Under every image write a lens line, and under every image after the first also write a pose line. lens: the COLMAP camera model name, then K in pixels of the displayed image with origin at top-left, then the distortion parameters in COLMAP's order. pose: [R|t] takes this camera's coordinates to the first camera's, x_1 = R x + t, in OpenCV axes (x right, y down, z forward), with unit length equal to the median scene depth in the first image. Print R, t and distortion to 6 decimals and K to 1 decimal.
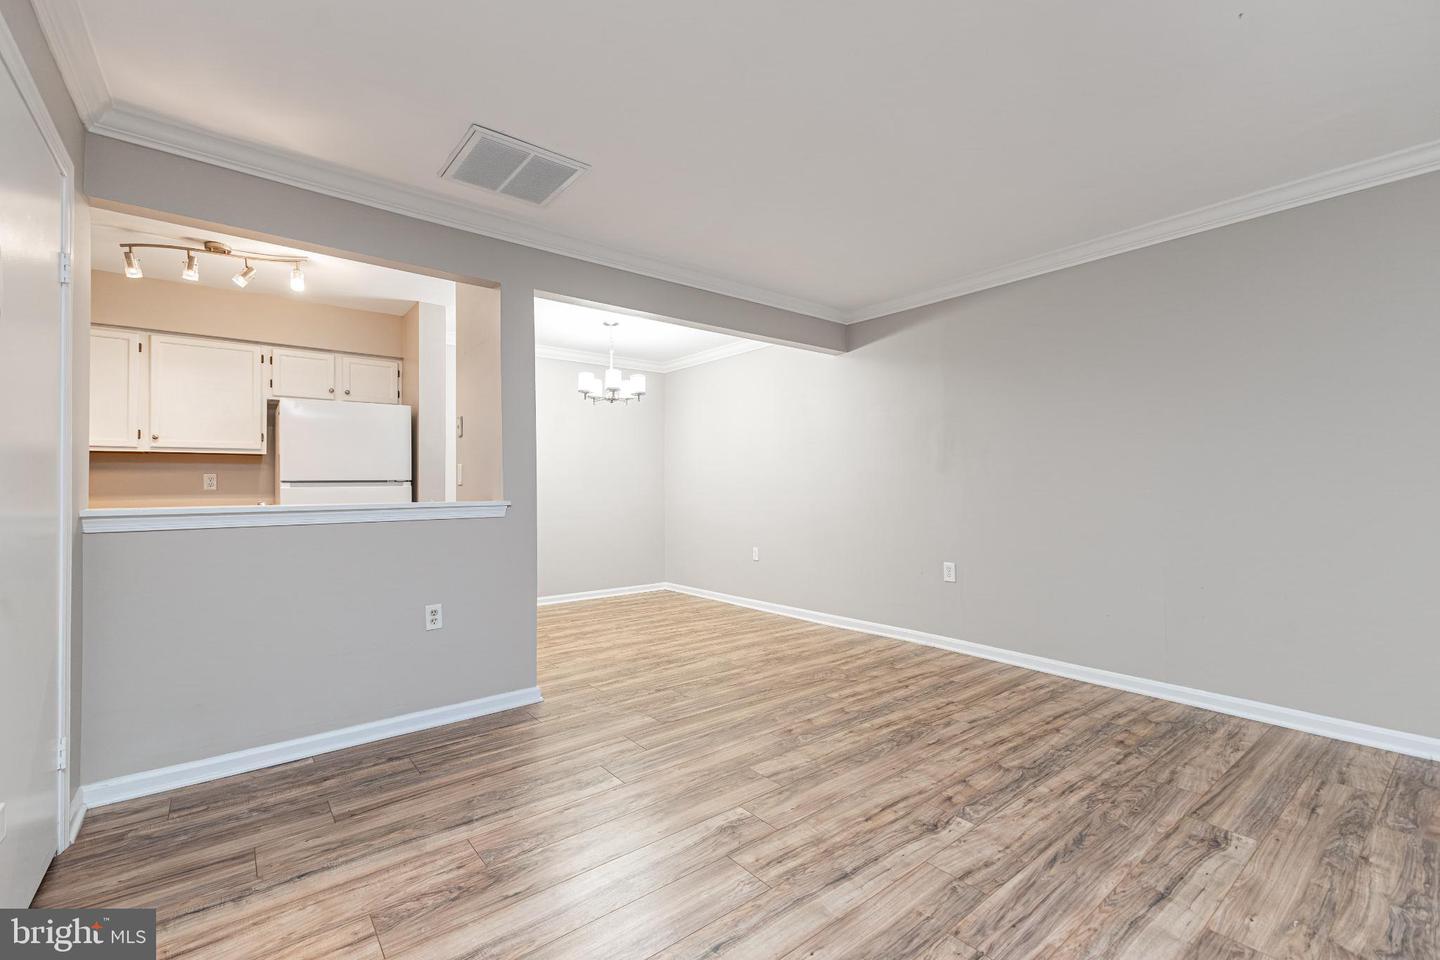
lens RADIAL K [[620.4, 0, 724.3], [0, 620.4, 476.7], [0, 0, 1]] dist [0.018473, -0.003912]
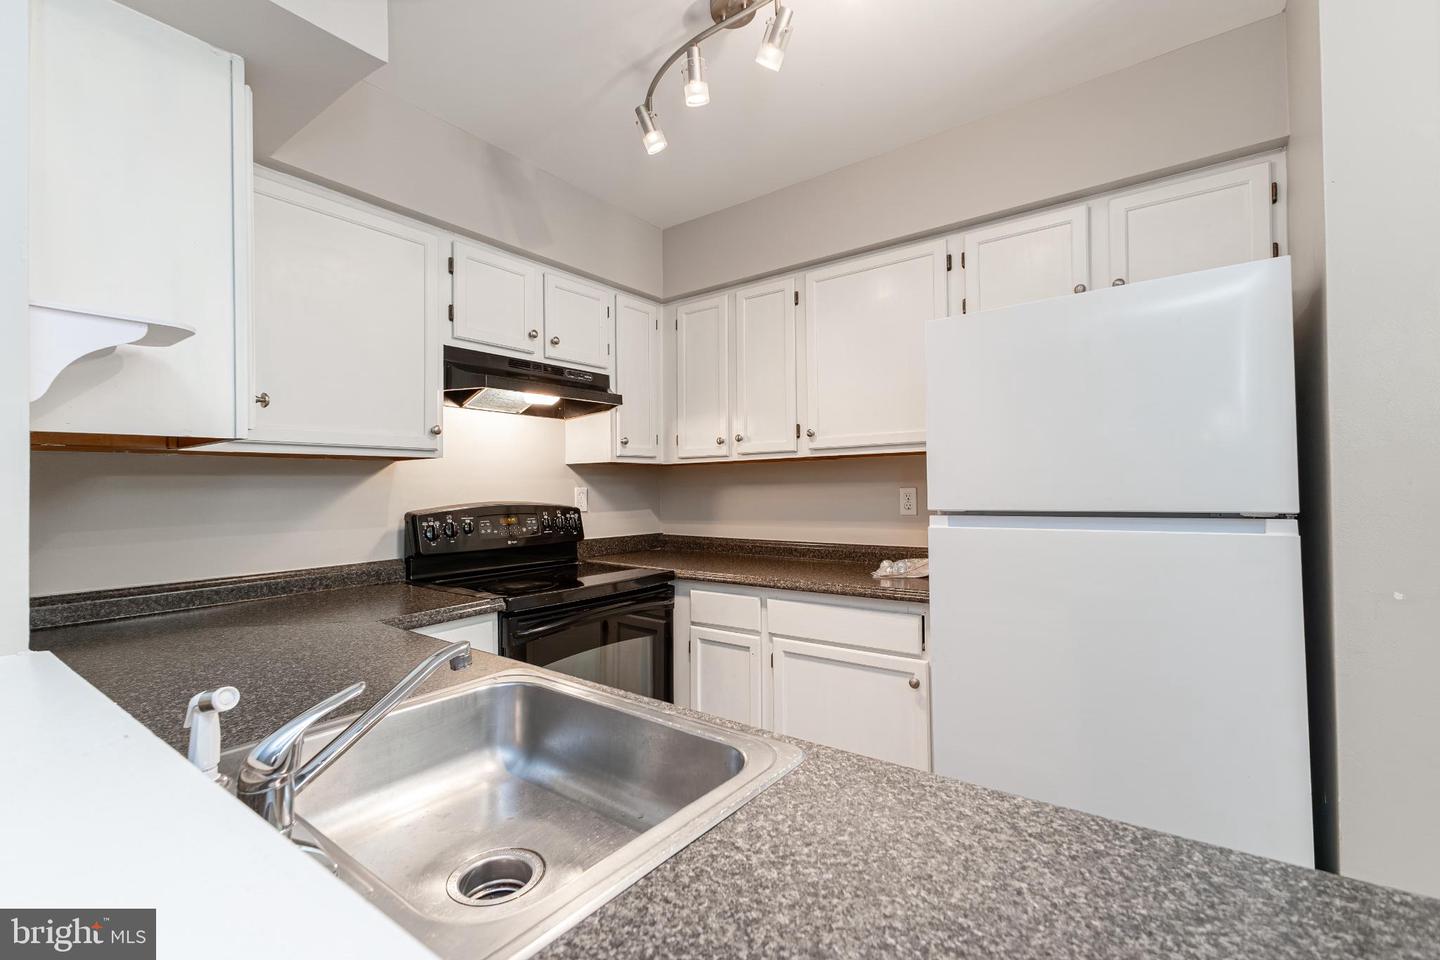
lens RADIAL K [[620.4, 0, 724.3], [0, 620.4, 476.7], [0, 0, 1]] dist [0.018473, -0.003912]
pose [[0.251208, -0.012286, -0.967855, -0.480430], [0.032144, 0.999474, -0.004344, -0.030255], [0.967399, -0.030020, 0.251471, 1.117966]]
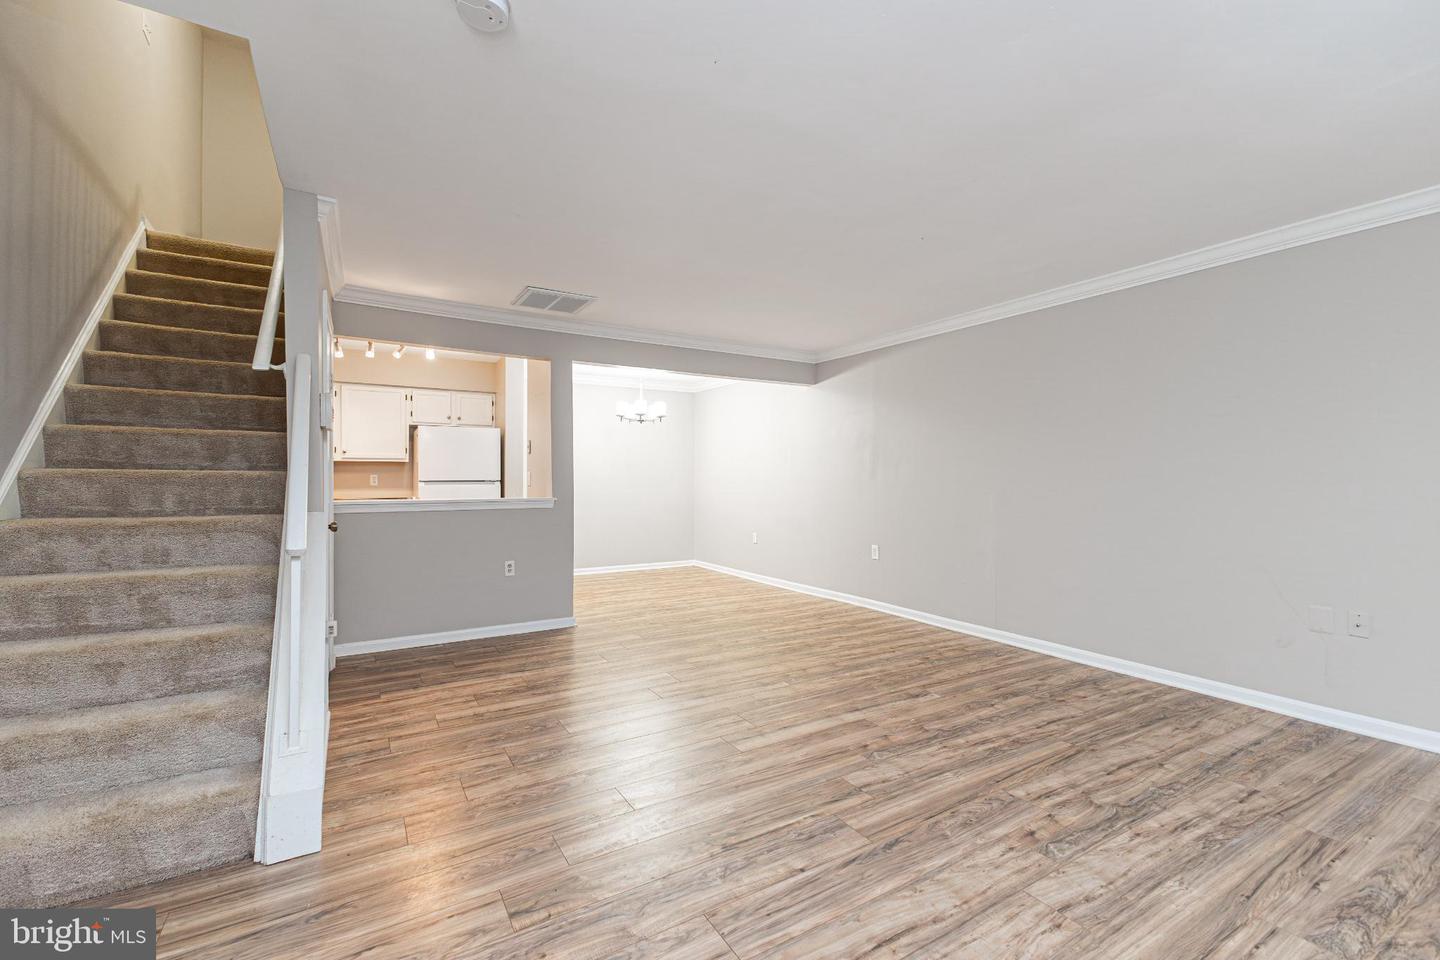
lens RADIAL K [[620.4, 0, 724.3], [0, 620.4, 476.7], [0, 0, 1]] dist [0.018473, -0.003912]
pose [[0.990782, 0.007228, -0.135275, 0.338289], [-0.005068, 0.999854, 0.016306, -0.048709], [0.135373, -0.015471, 0.990674, -0.584434]]
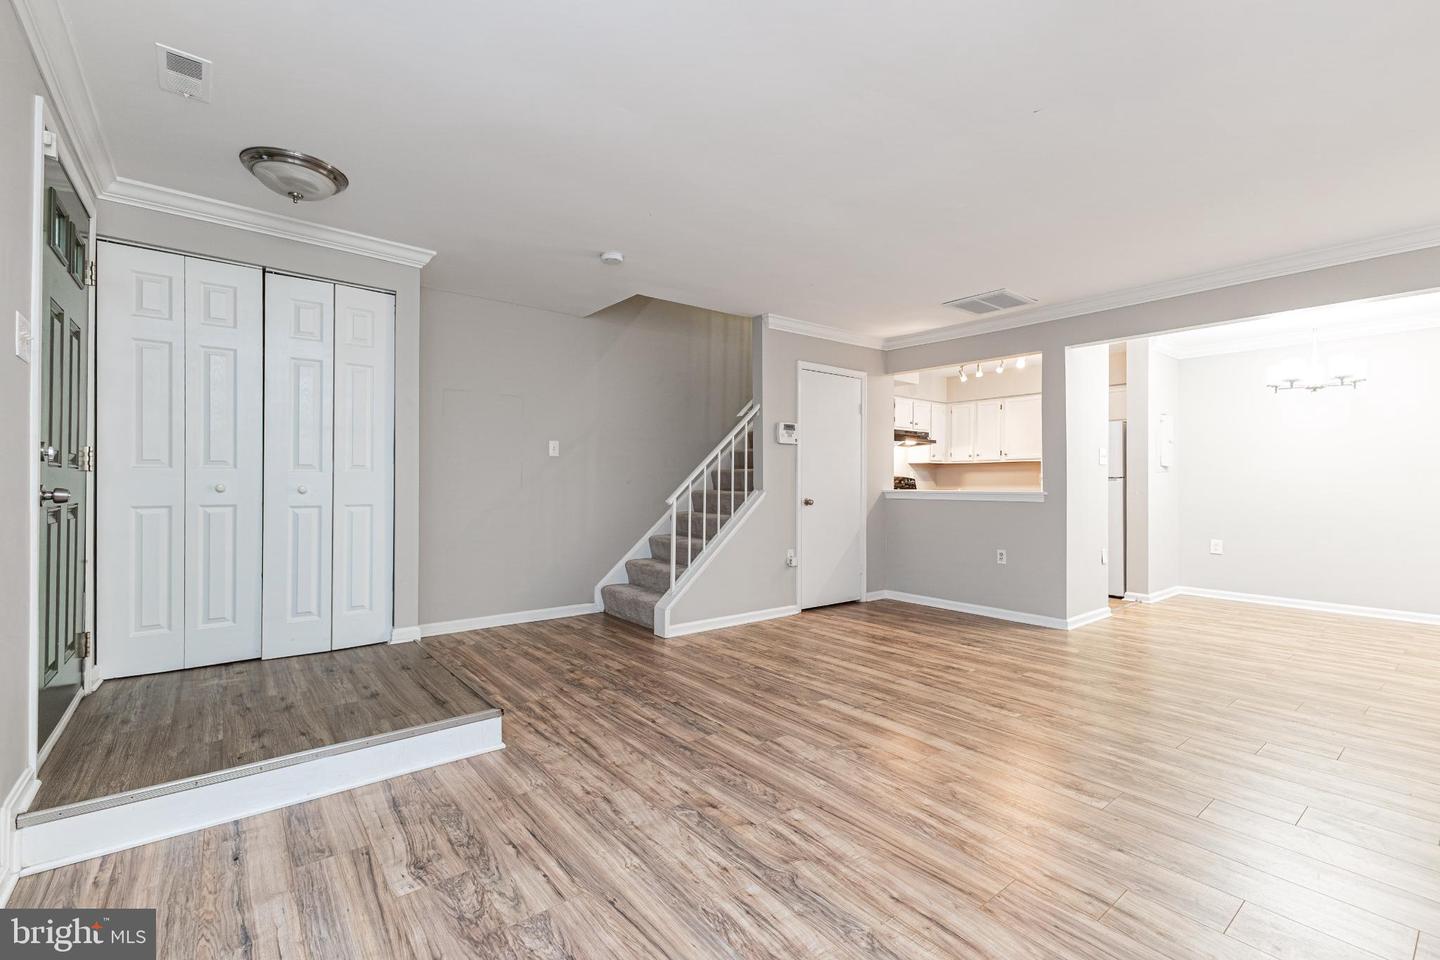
lens RADIAL K [[620.4, 0, 724.3], [0, 620.4, 476.7], [0, 0, 1]] dist [0.018473, -0.003912]
pose [[-0.004232, -0.001231, -0.999990, 1.397764], [0.013630, 0.999906, -0.001289, -0.008498], [0.999898, -0.013635, -0.004215, 0.252228]]
